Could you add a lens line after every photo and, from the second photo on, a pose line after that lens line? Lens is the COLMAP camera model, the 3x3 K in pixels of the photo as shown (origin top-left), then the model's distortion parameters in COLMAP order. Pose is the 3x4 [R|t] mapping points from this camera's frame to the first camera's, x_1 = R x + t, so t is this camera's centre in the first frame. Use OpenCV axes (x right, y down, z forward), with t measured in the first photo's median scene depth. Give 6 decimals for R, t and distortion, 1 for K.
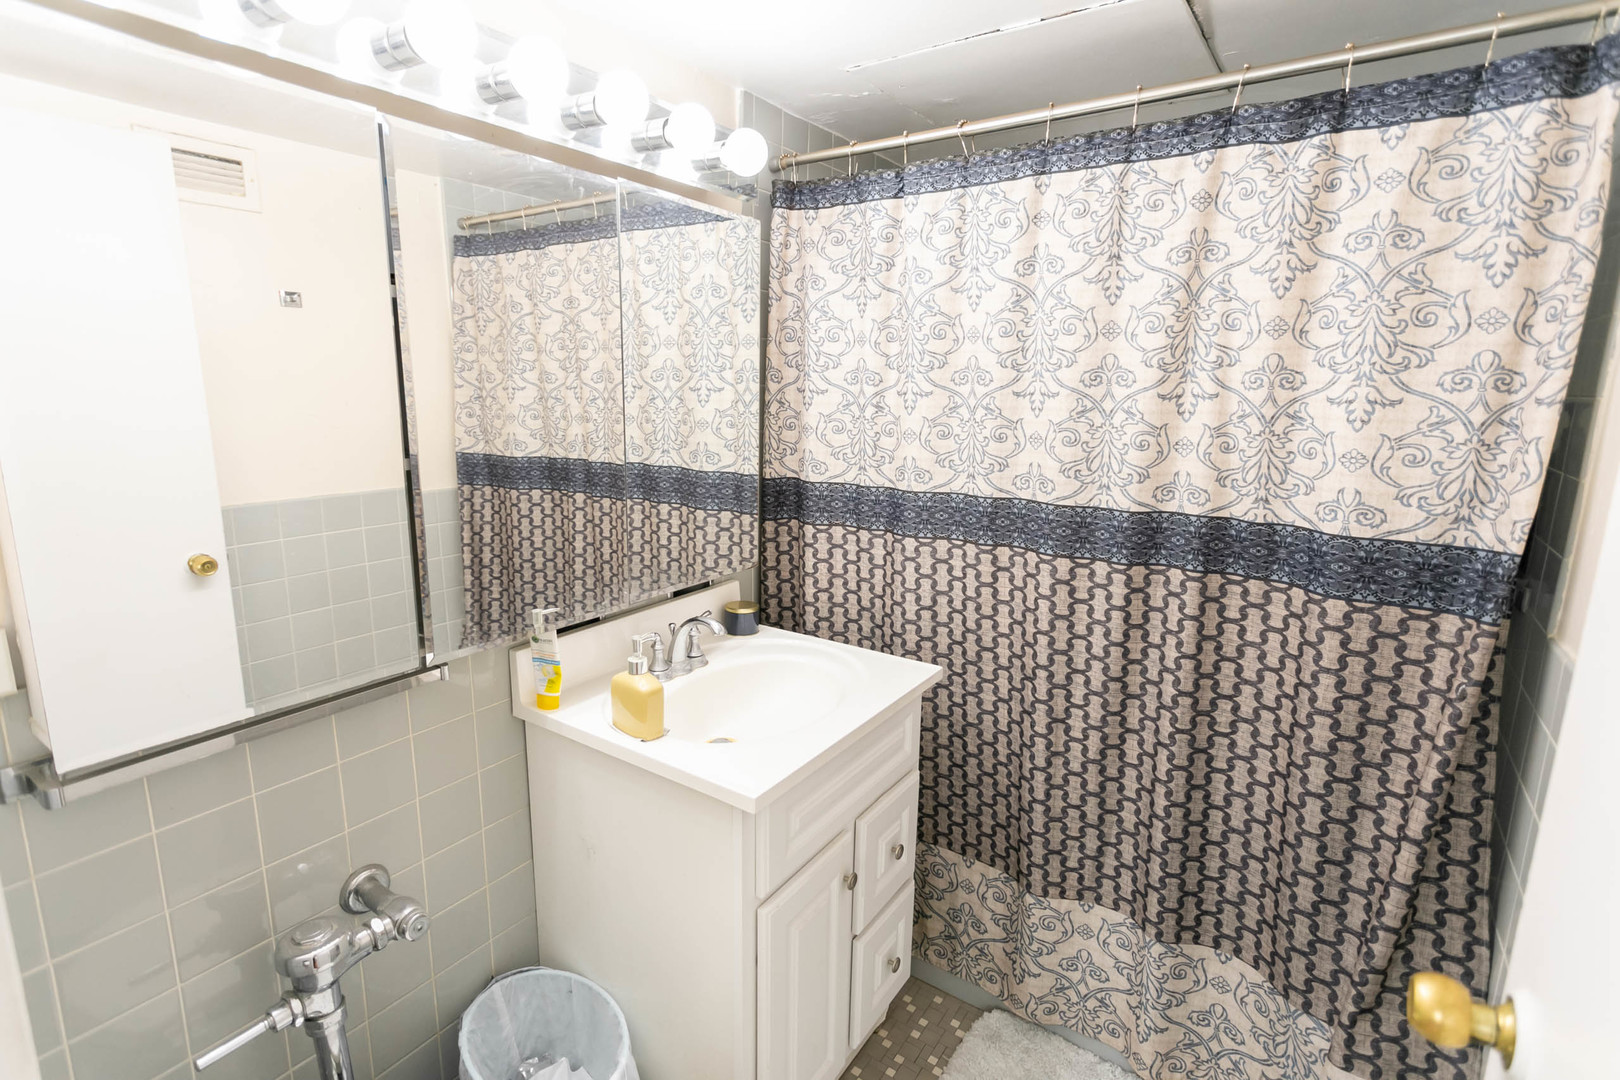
lens RADIAL K [[778.5, 0, 800.2], [0, 778.5, 531.4], [0, 0, 1]] dist [0.002806, 0.000558]
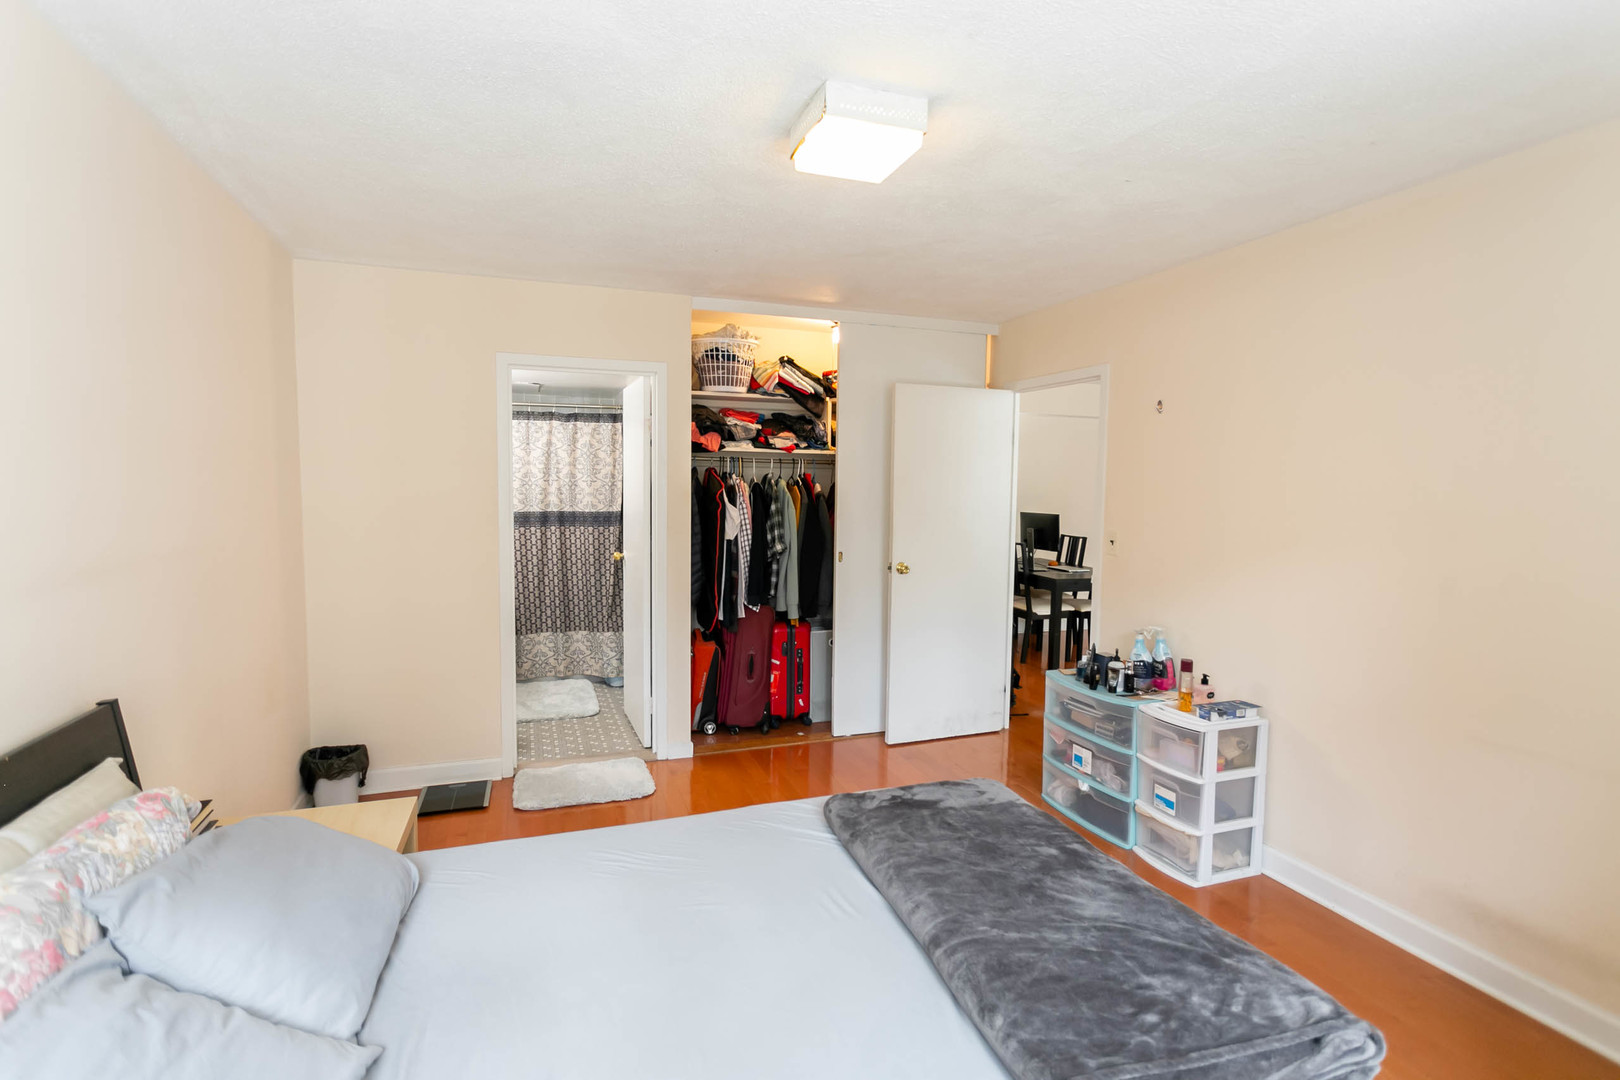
lens RADIAL K [[778.5, 0, 804.5], [0, 778.5, 540.4], [0, 0, 1]] dist [0.002806, 0.000558]
pose [[0.593091, -0.064391, 0.802557, -1.905381], [0.151159, 0.987977, -0.032439, 0.443075], [-0.790819, 0.140553, 0.595693, -2.291024]]
